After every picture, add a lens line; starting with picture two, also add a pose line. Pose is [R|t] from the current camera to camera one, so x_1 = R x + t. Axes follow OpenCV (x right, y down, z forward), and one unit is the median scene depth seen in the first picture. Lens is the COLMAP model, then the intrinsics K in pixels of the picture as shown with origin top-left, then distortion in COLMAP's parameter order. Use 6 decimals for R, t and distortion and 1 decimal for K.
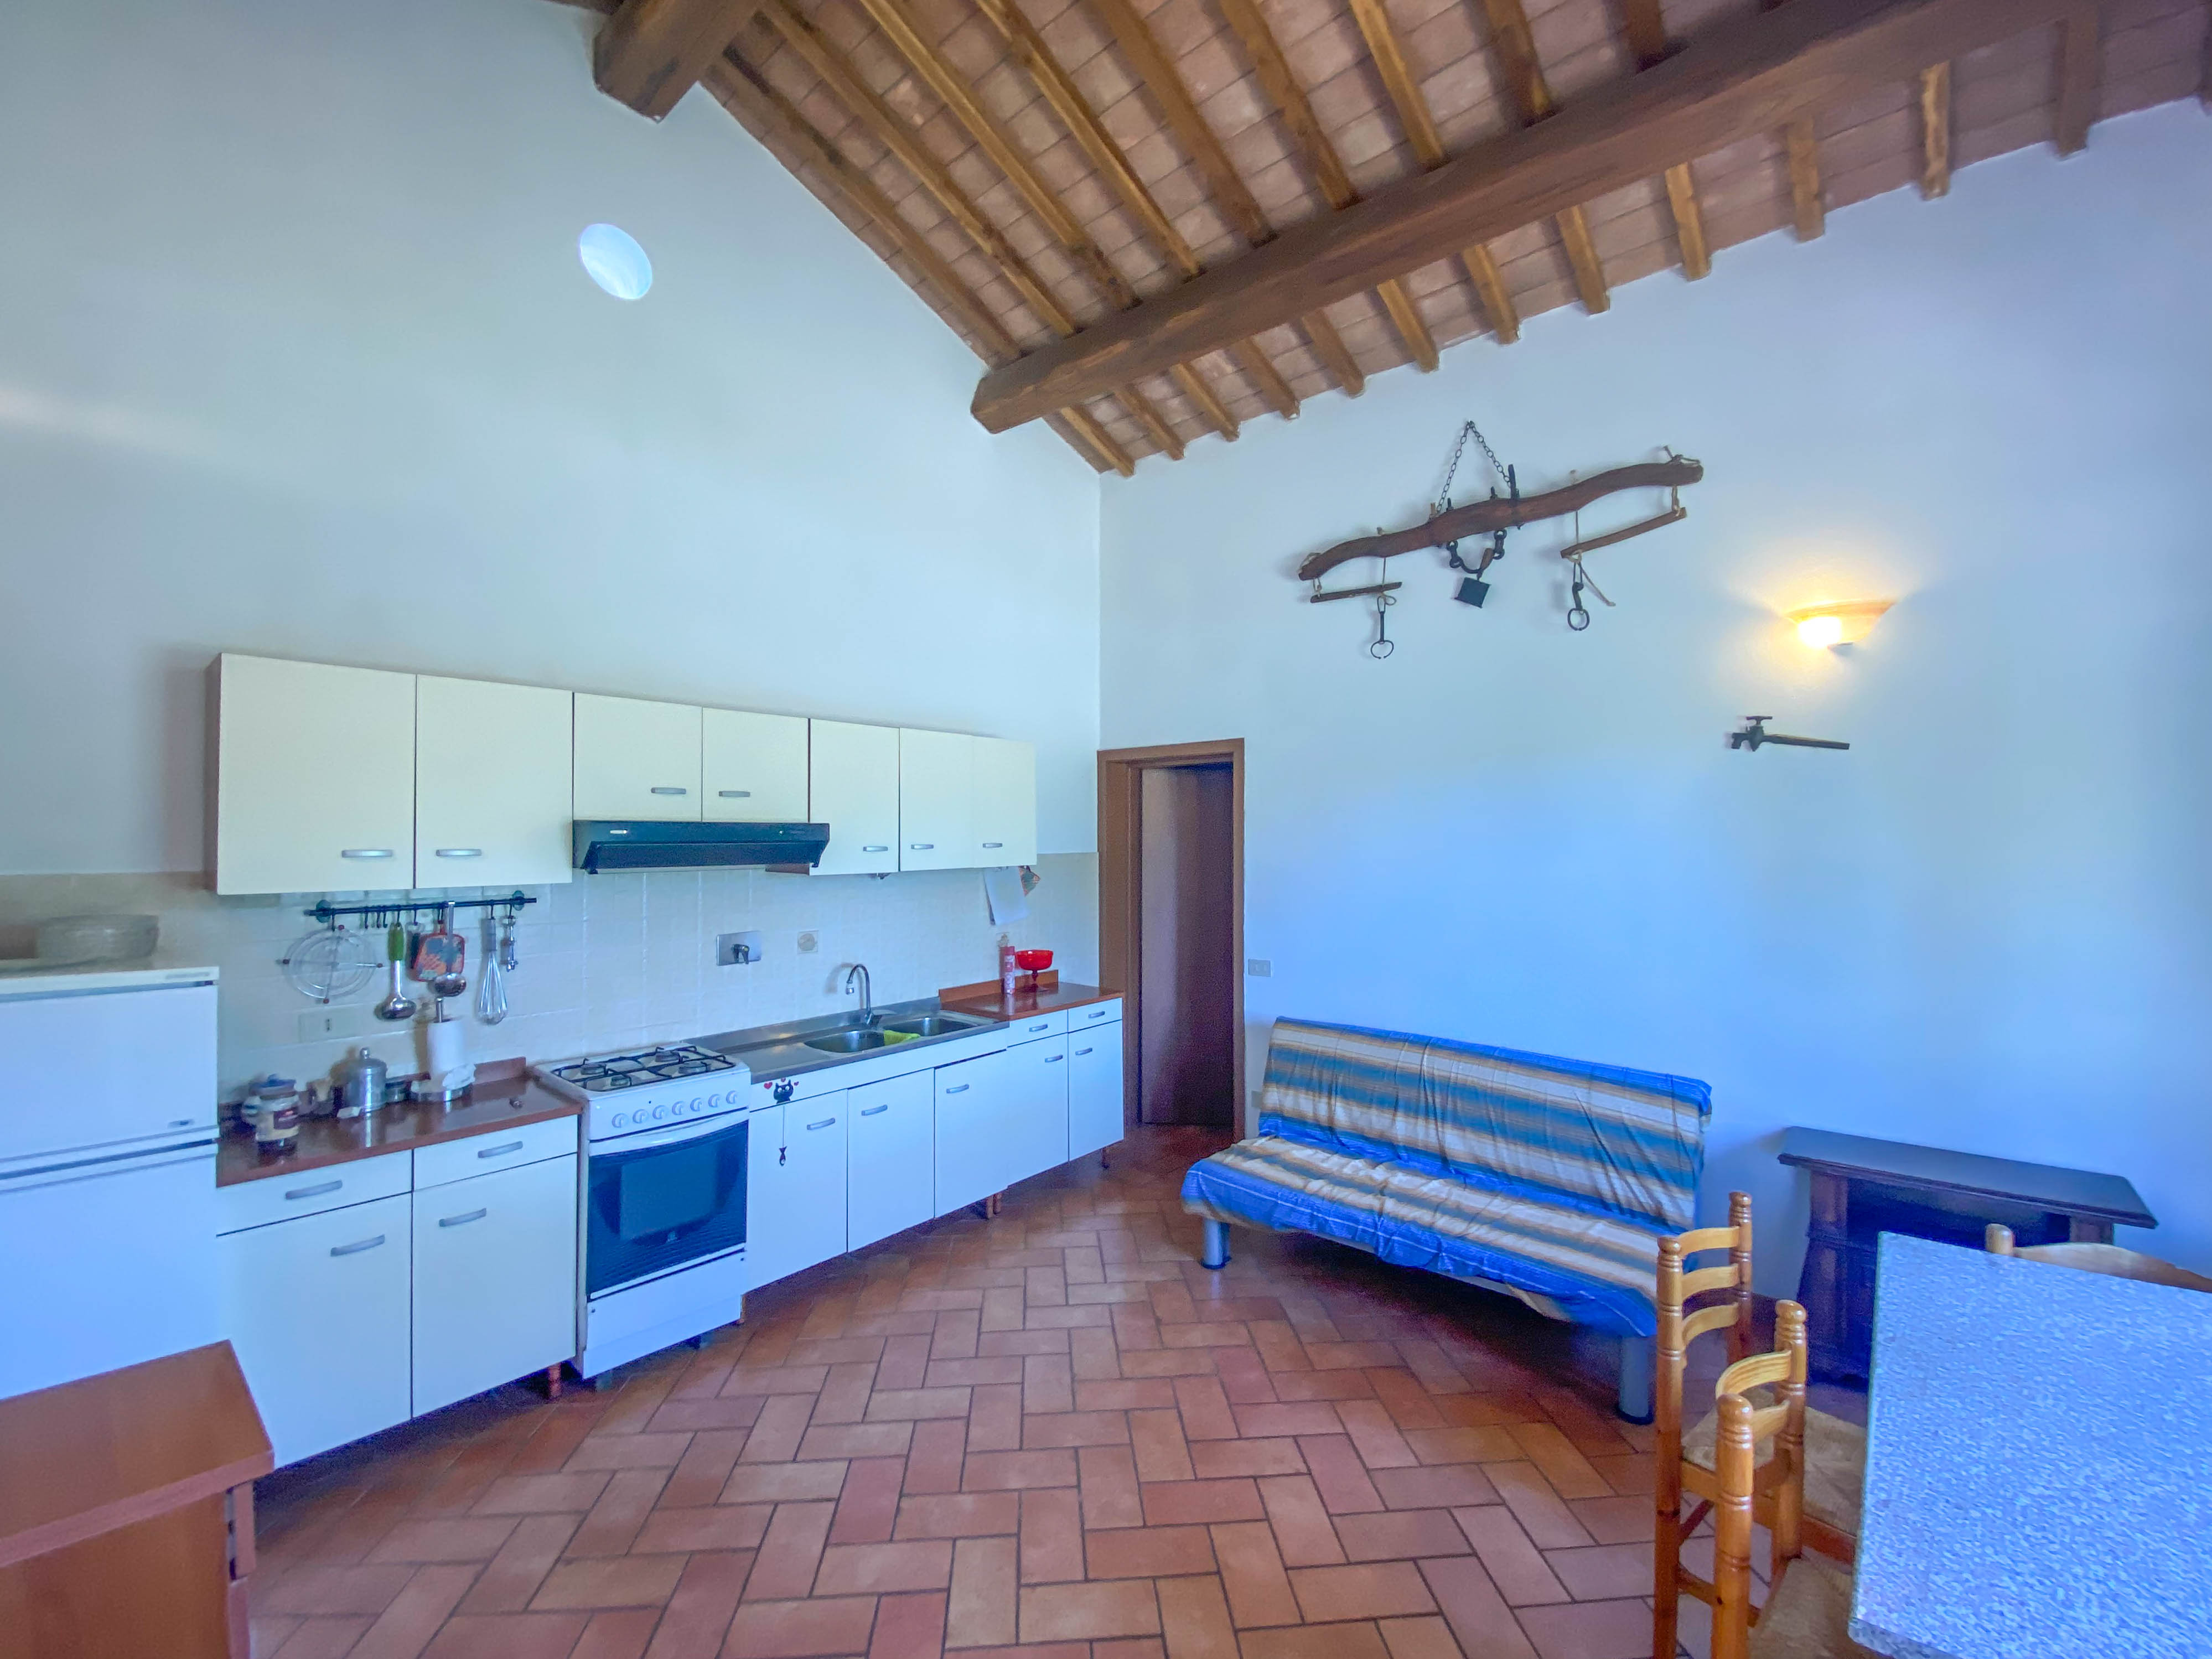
lens RADIAL K [[855.7, 0, 1096.3], [0, 855.7, 822.5], [0, 0, 1]] dist [0.009094, -0.018633]
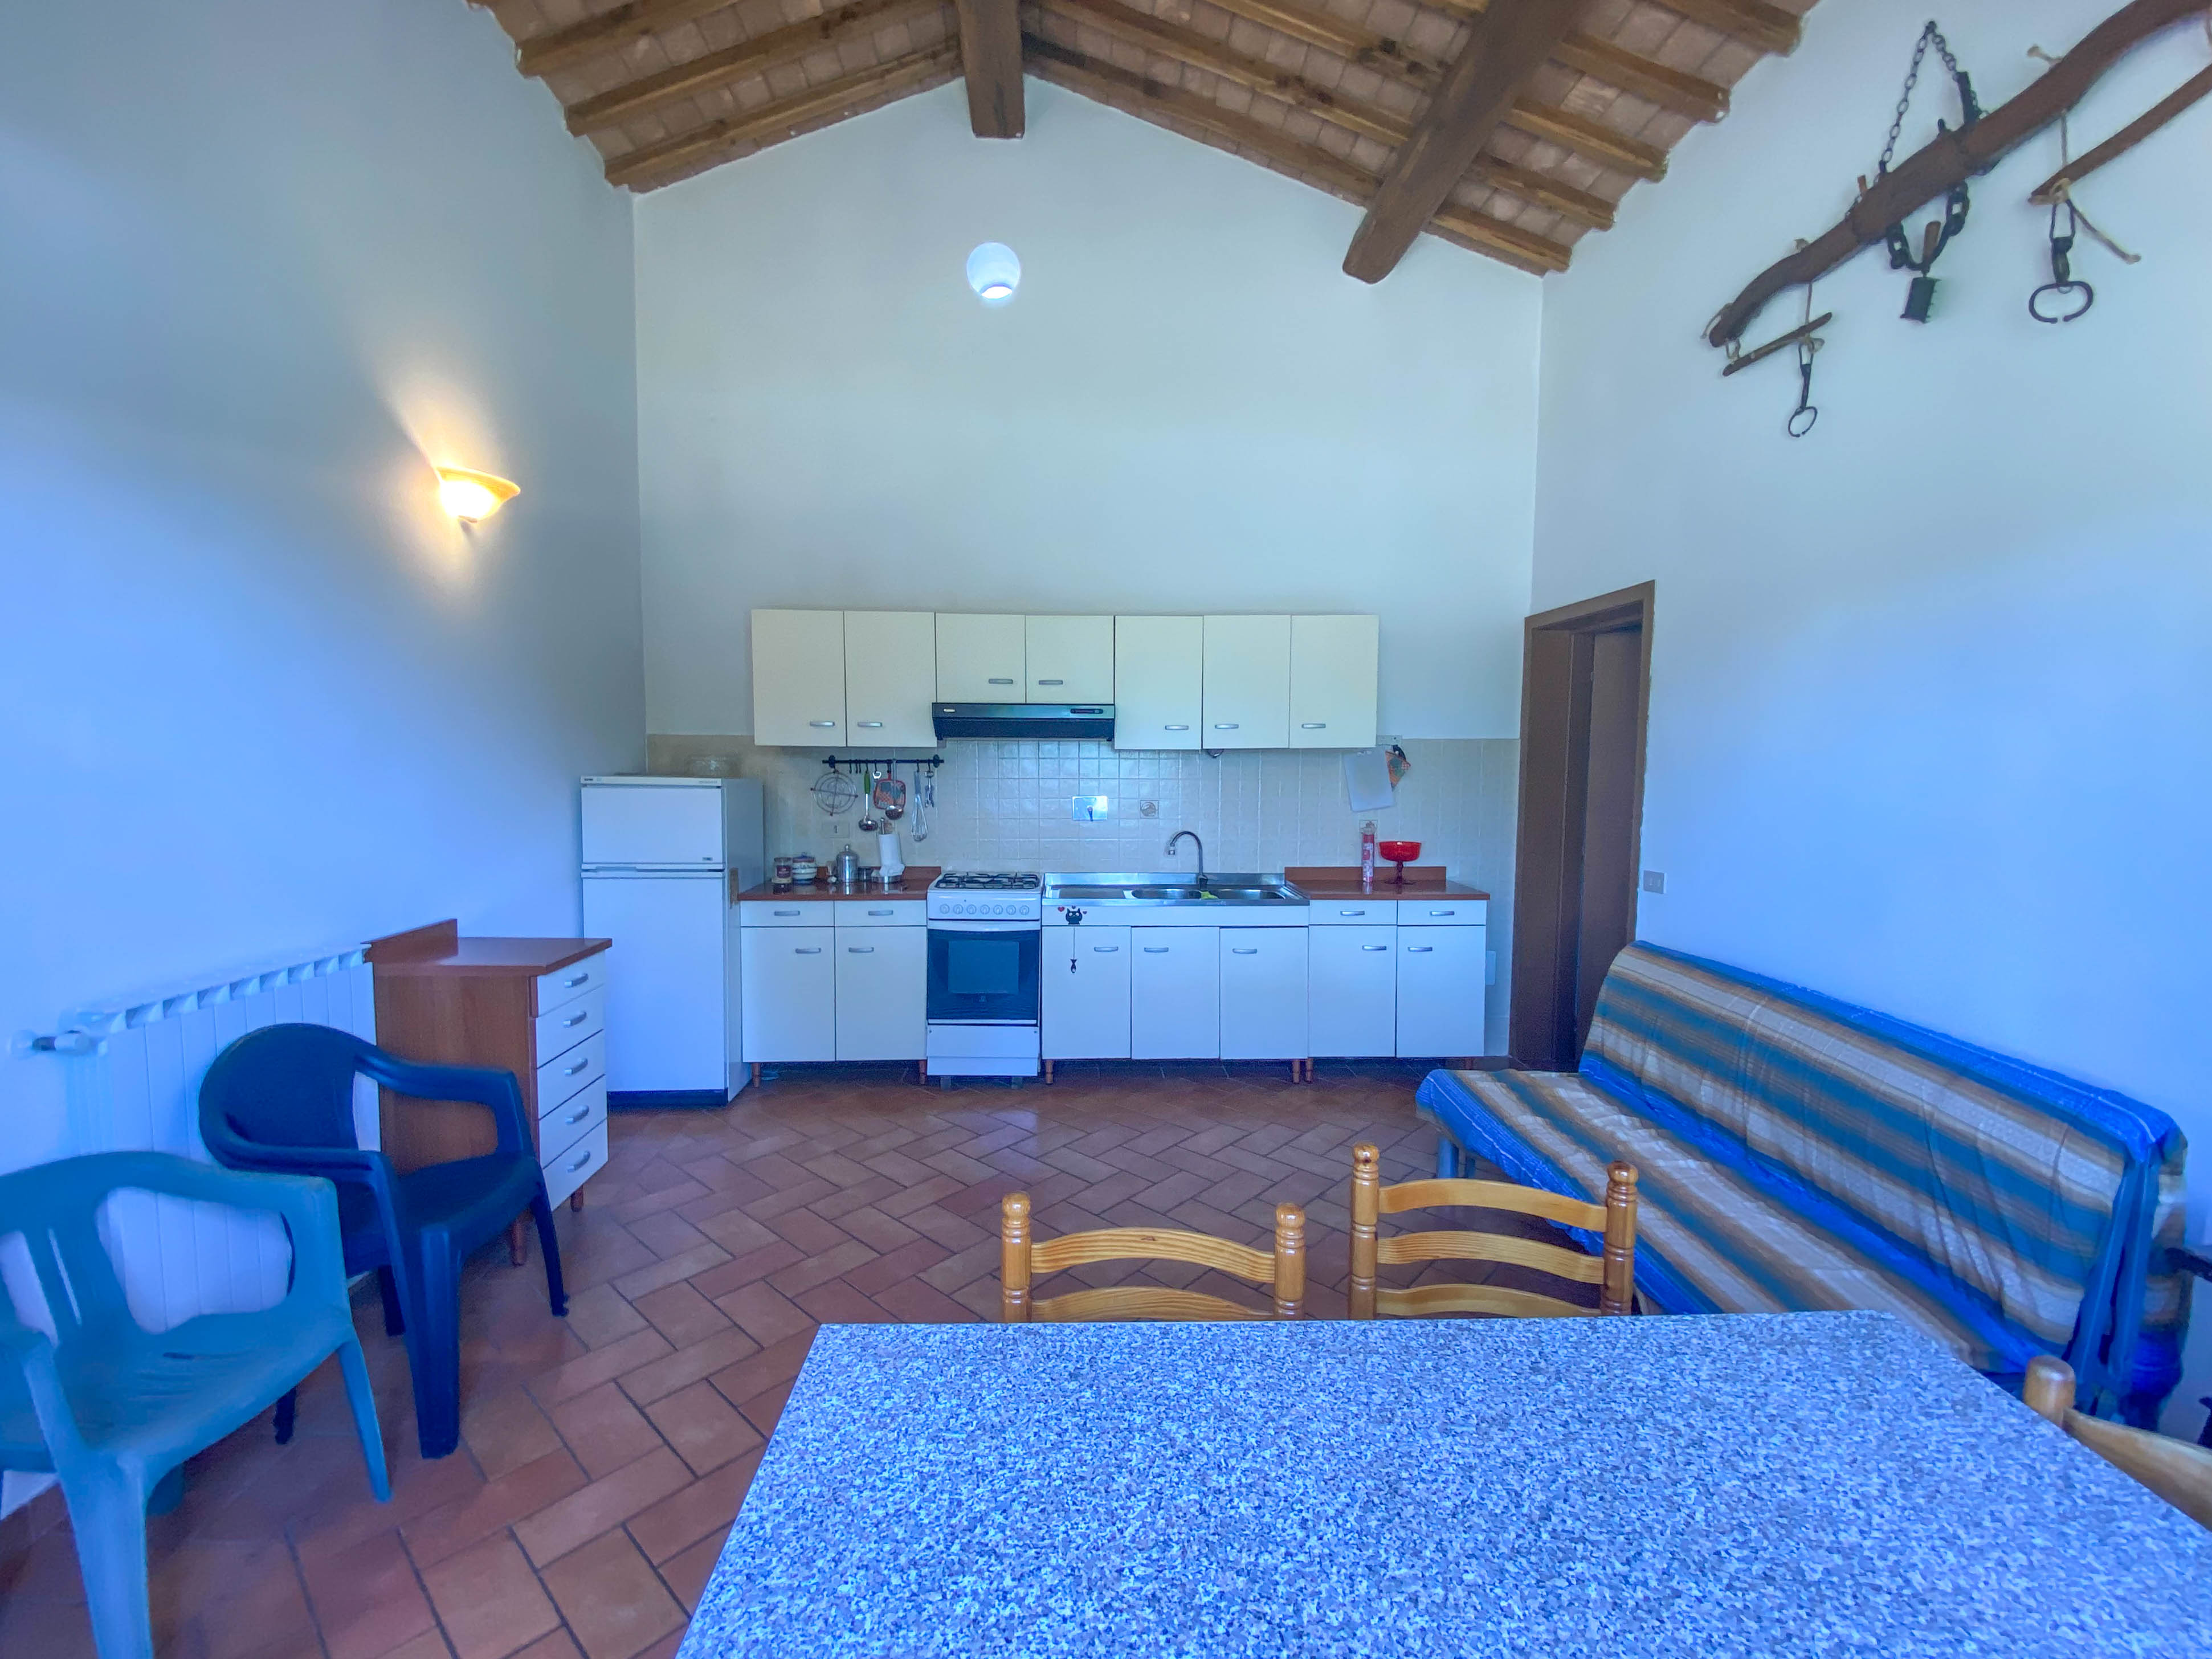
lens RADIAL K [[855.7, 0, 1096.3], [0, 855.7, 822.5], [0, 0, 1]] dist [0.009094, -0.018633]
pose [[0.706118, 0.061689, -0.705401, 0.481826], [0.006439, 0.995597, 0.093513, 0.050575], [0.708064, -0.070573, 0.702612, 0.125417]]
